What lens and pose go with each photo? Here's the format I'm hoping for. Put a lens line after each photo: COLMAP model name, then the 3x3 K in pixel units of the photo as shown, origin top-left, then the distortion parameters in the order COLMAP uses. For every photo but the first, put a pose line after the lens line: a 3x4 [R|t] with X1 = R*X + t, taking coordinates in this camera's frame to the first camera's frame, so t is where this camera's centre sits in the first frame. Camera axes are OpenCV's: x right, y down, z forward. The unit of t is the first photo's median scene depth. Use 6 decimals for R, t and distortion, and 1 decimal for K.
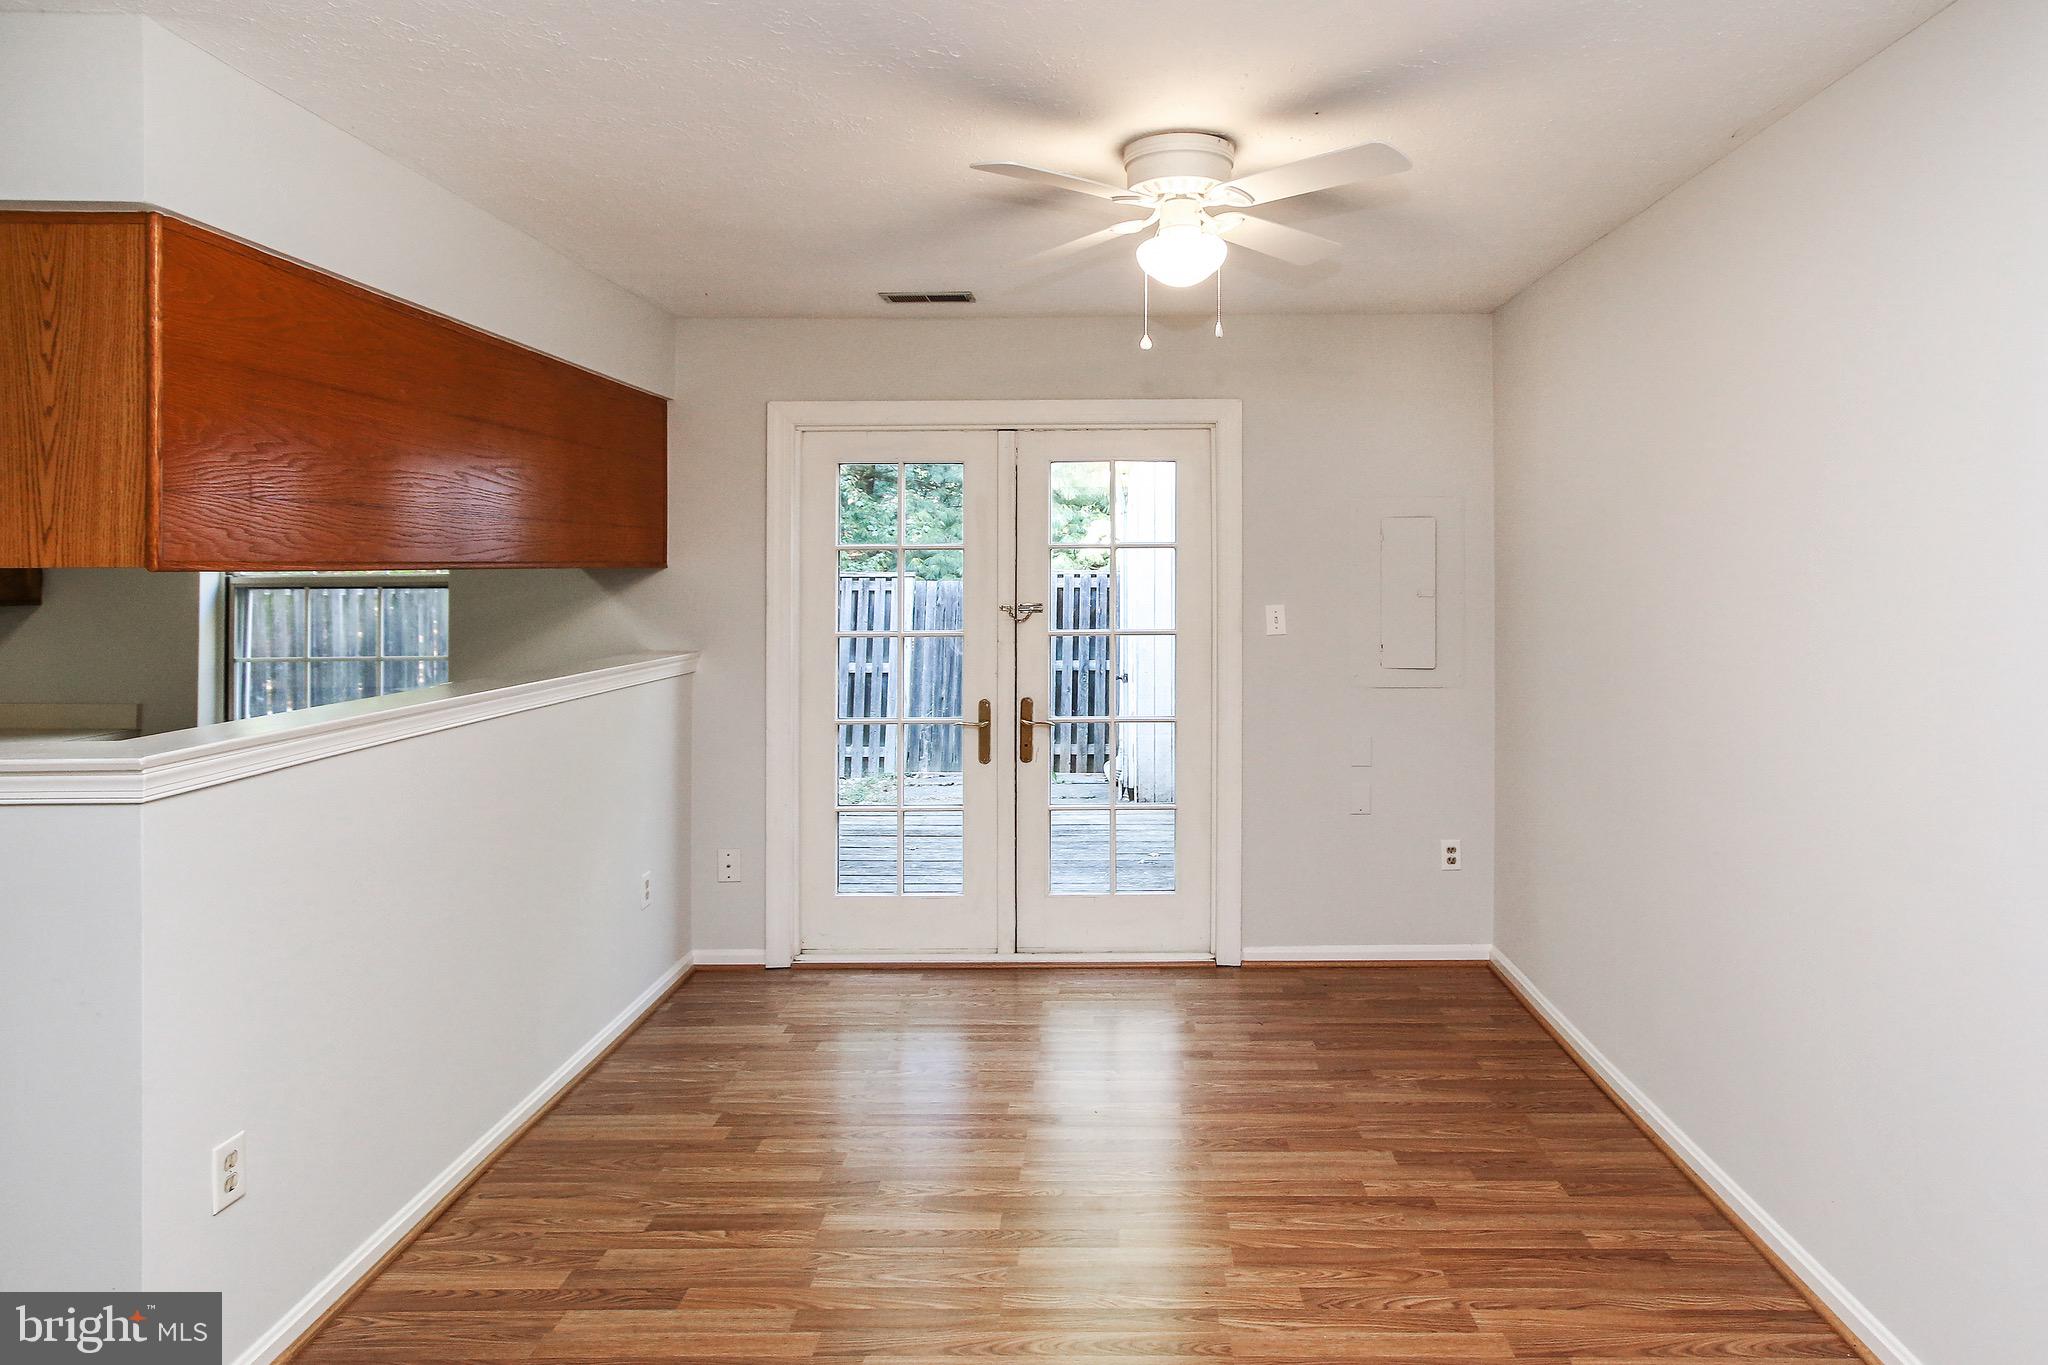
lens RADIAL K [[1010.8, 0, 933.3], [0, 1010.8, 572.3], [0, 0, 1]] dist [0.002621, 0.000288]
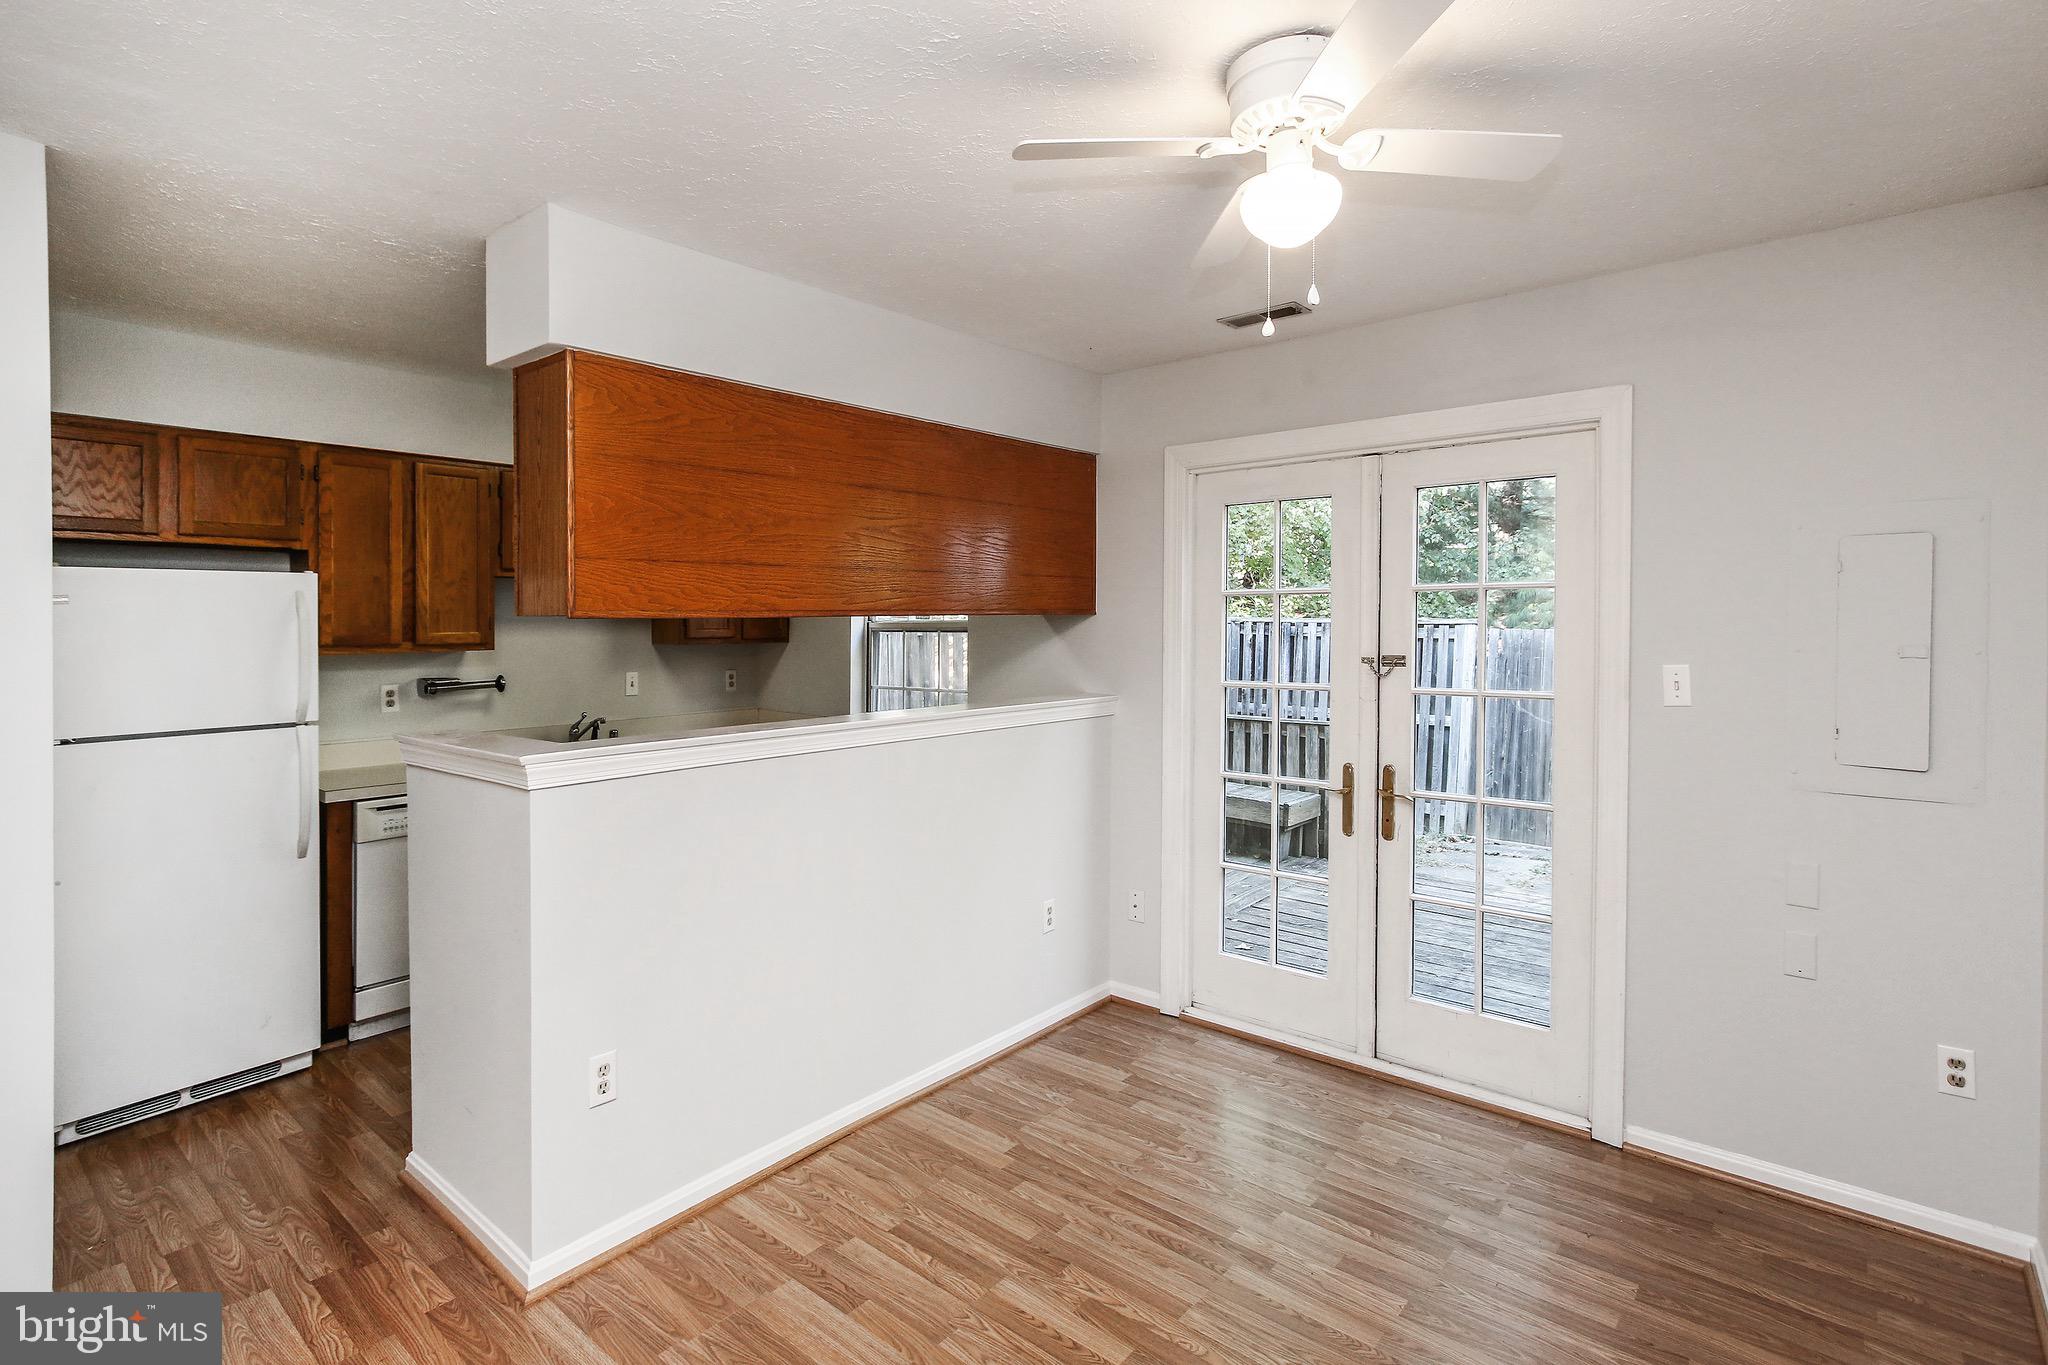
lens RADIAL K [[949.1, 0, 979.4], [0, 949.1, 630.7], [0, 0, 1]] dist [0.000393, 0.002266]
pose [[0.852236, 0.006185, -0.523122, 0.218301], [0.000374, 0.999923, 0.012433, -0.000165], [0.523158, -0.010791, 0.852167, 0.133932]]
